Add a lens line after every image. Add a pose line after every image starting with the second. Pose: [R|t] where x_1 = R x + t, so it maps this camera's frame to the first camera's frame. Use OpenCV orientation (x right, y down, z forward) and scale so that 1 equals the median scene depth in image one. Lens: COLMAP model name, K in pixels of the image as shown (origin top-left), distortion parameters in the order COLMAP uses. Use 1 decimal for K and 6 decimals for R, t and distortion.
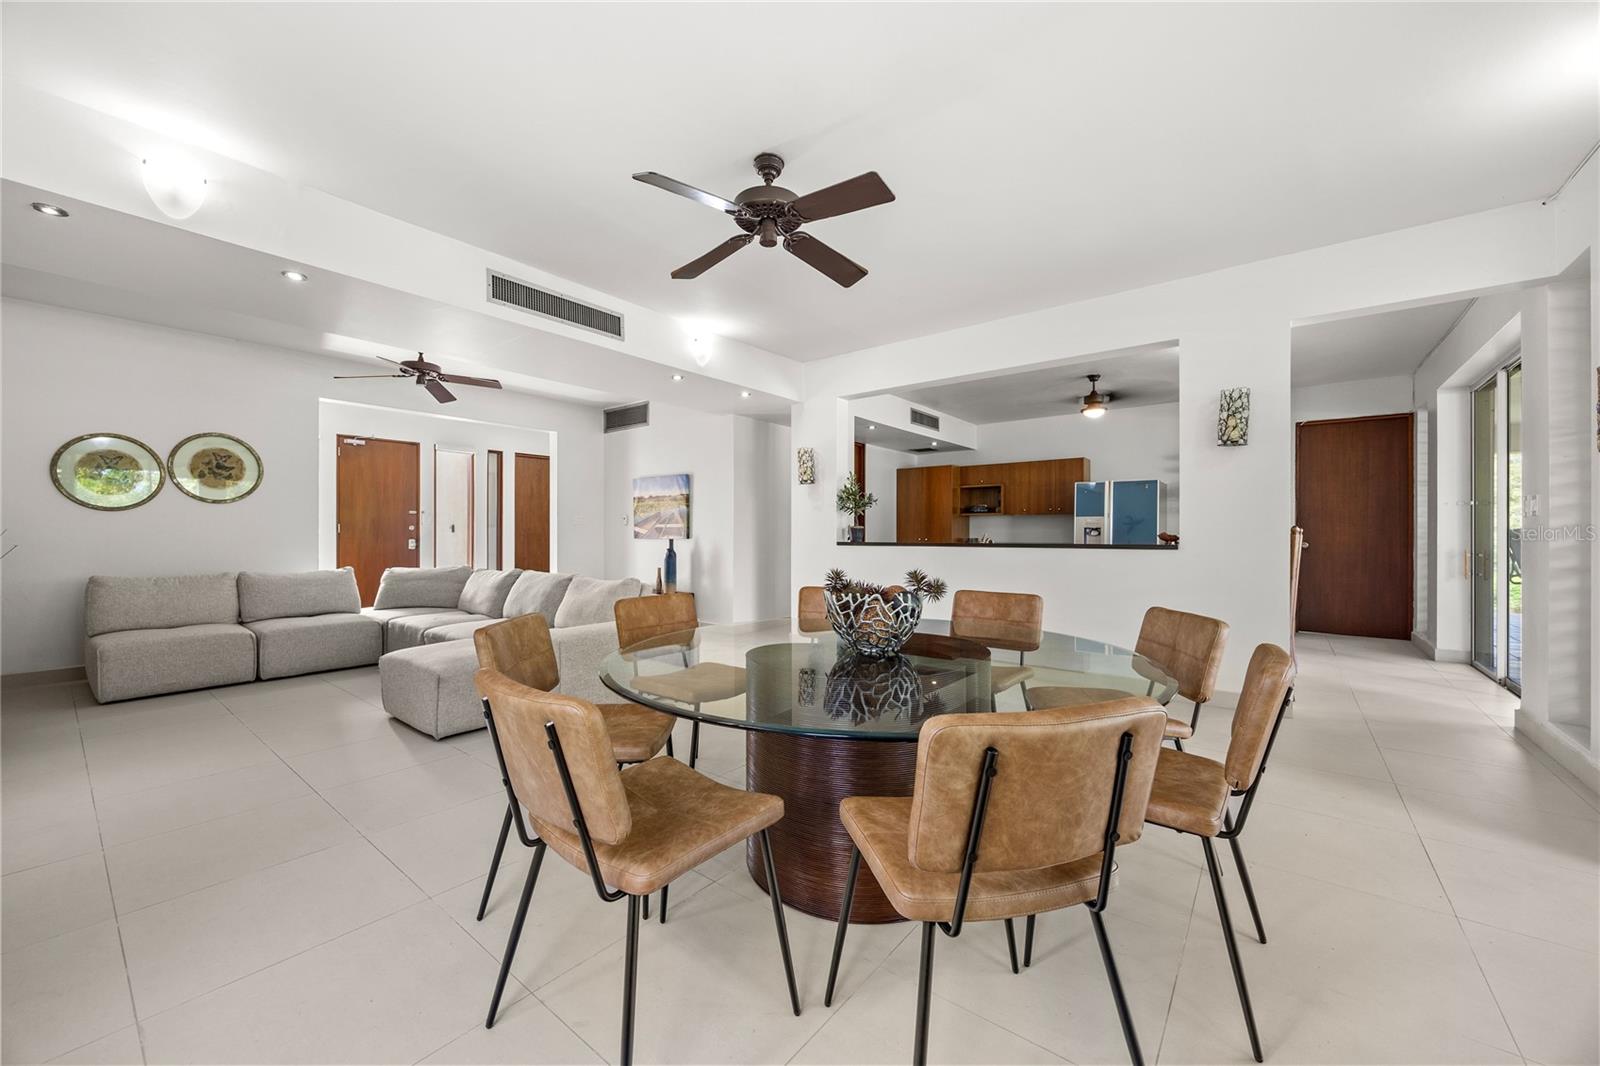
lens RADIAL K [[620.3, 0, 800.2], [0, 620.3, 539.6], [0, 0, 1]] dist [0.005678, -0.001887]
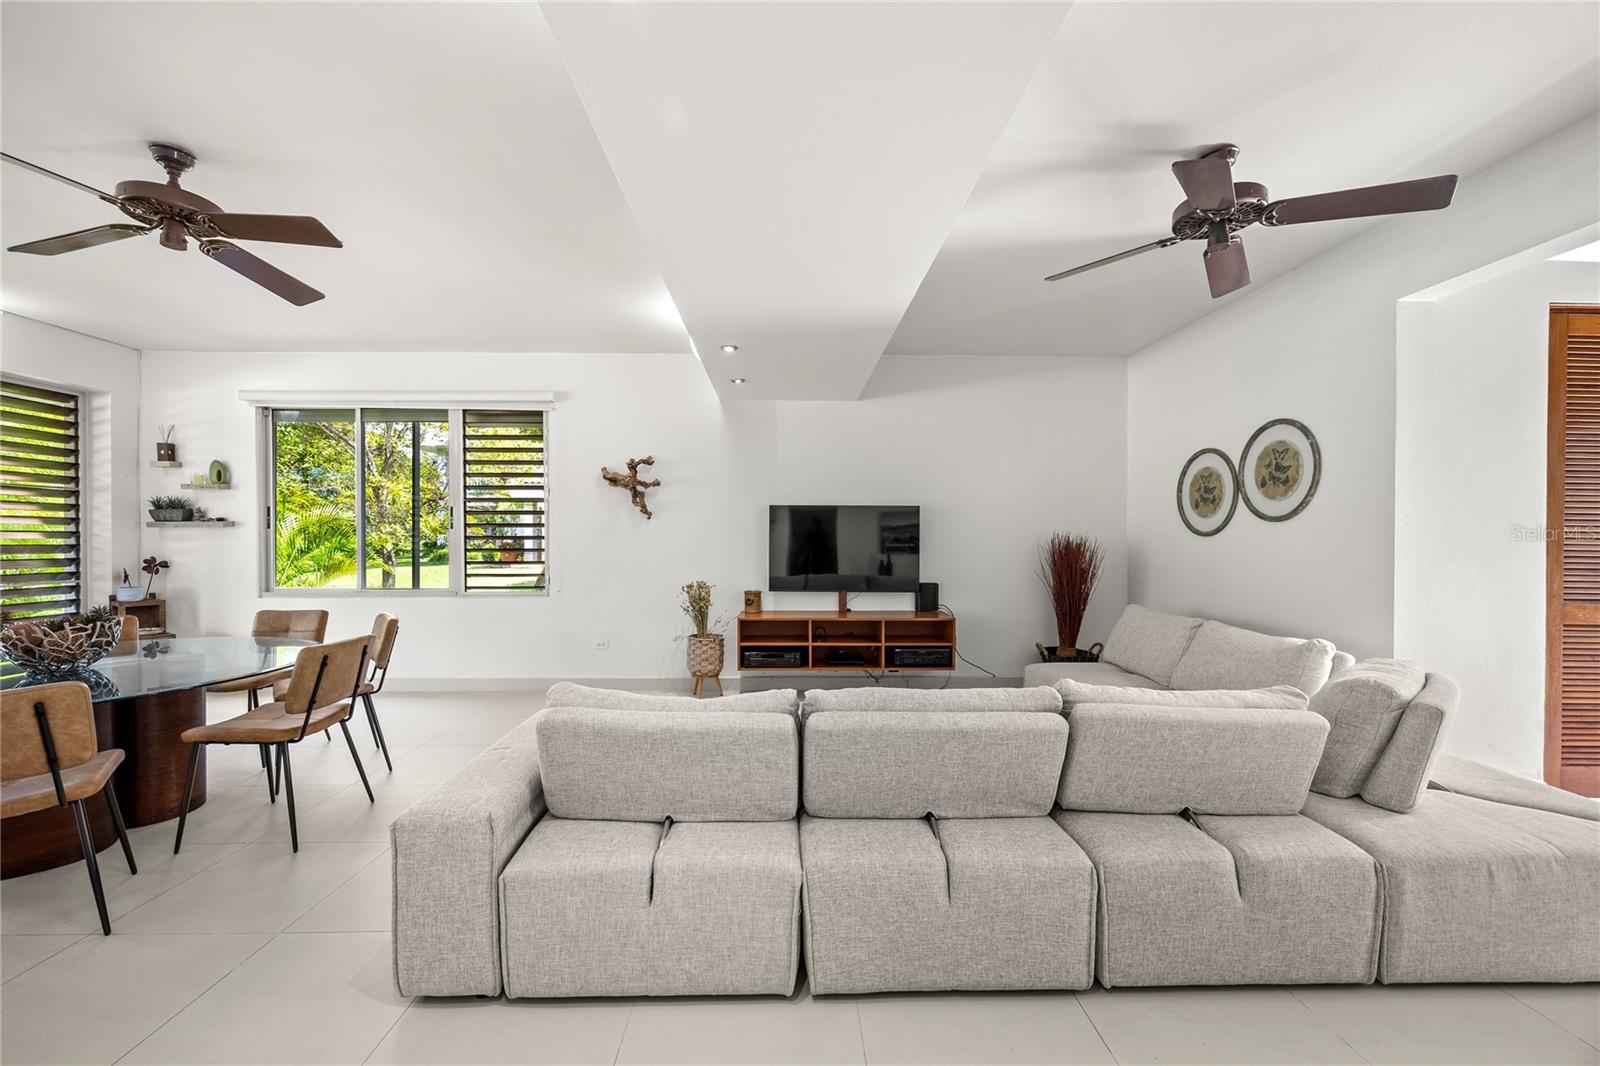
lens RADIAL K [[620.3, 0, 797.5], [0, 620.3, 540.2], [0, 0, 1]] dist [0.005678, -0.001887]
pose [[-0.774137, 0.000464, -0.633018, -0.071582], [-0.006522, 0.999941, 0.008710, -0.030348], [0.632984, 0.010871, -0.774088, 0.883444]]
